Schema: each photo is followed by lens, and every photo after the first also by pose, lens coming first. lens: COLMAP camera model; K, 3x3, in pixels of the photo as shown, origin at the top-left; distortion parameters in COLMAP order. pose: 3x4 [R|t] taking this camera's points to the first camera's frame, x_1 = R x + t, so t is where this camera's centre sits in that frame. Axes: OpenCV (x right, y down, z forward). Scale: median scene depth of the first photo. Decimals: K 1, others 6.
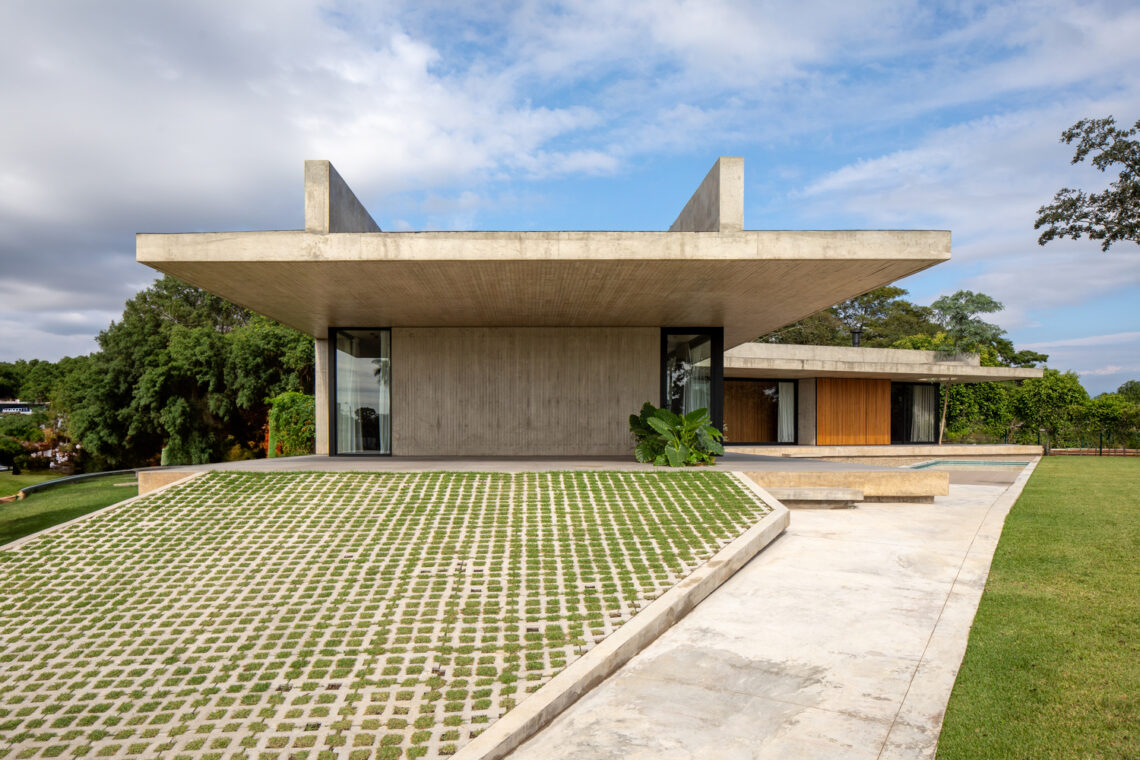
lens RADIAL K [[802.3, 0, 524.2], [0, 802.3, 397.4], [0, 0, 1]] dist [-0.020427, 0.009604]
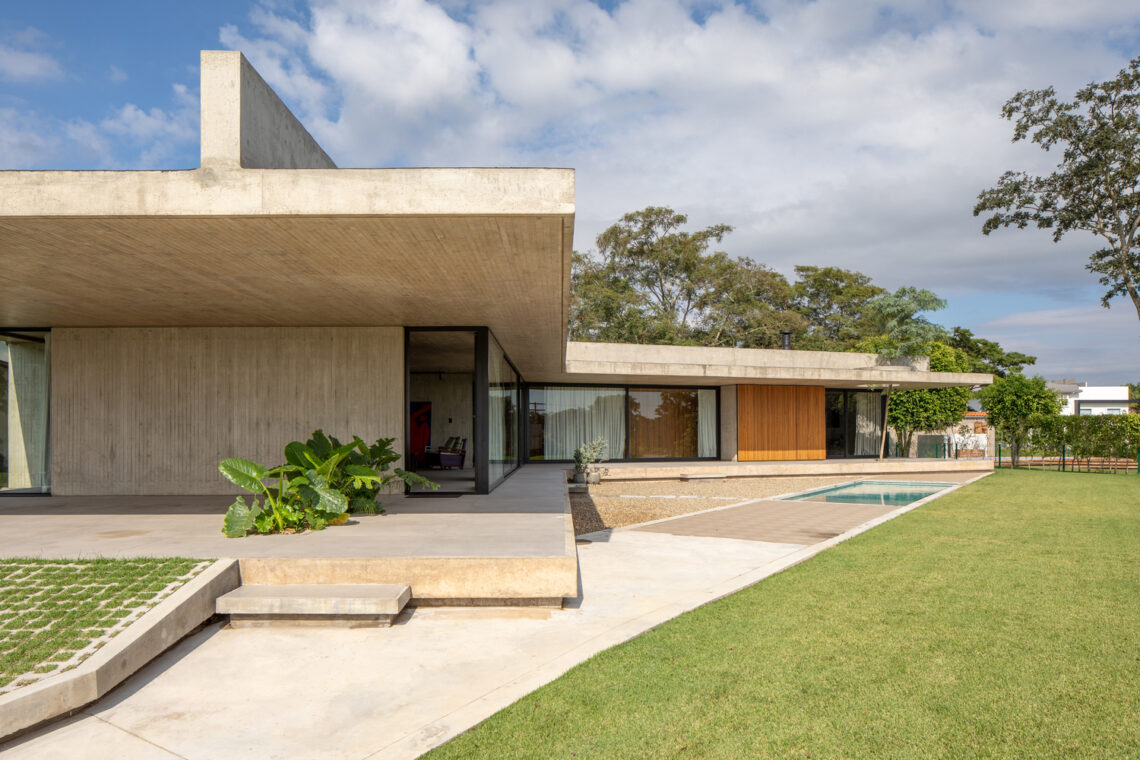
lens RADIAL K [[802.3, 0, 566.0], [0, 802.3, 383.7], [0, 0, 1]] dist [-0.020427, 0.009604]
pose [[0.999837, -0.001524, 0.017966, 0.173343], [0.001860, 0.999824, -0.018654, -0.010212], [-0.017935, 0.018685, 0.999665, 0.128376]]
